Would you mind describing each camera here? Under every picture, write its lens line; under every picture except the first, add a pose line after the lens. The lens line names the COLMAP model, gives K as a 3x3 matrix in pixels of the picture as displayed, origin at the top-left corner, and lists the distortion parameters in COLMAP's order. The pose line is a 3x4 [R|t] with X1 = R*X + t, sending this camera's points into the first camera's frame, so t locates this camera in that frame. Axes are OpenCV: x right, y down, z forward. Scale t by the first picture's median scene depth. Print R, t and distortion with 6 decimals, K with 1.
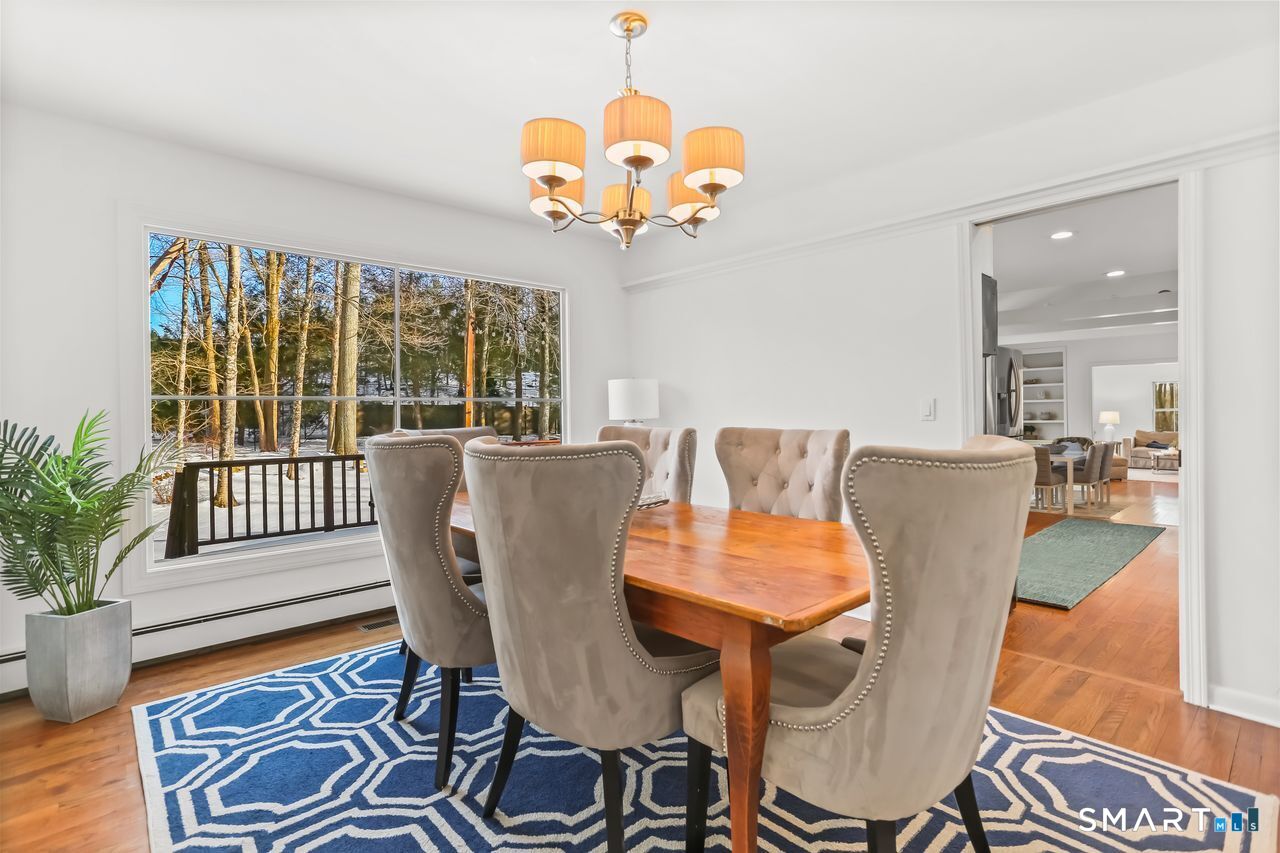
lens RADIAL K [[611.4, 0, 639.7], [0, 611.4, 419.9], [0, 0, 1]] dist [0.001795, 0.000377]
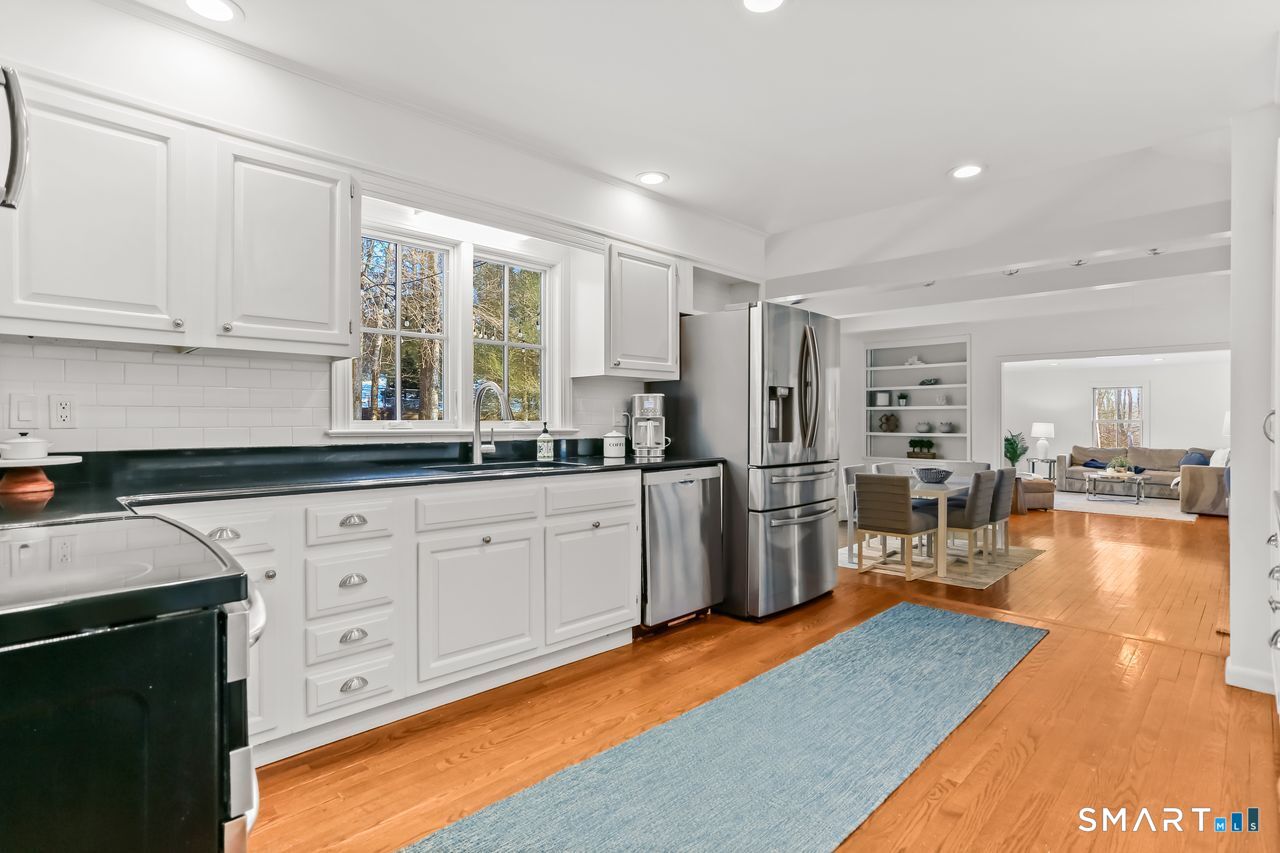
lens RADIAL K [[643.0, 0, 641.6], [0, 643.0, 425.2], [0, 0, 1]] dist [-0.000119, -0.000090]
pose [[0.997862, 0.010418, 0.064522, 0.234013], [-0.010215, 0.999942, -0.003470, -0.002645], [-0.064554, 0.002803, 0.997910, 0.229206]]
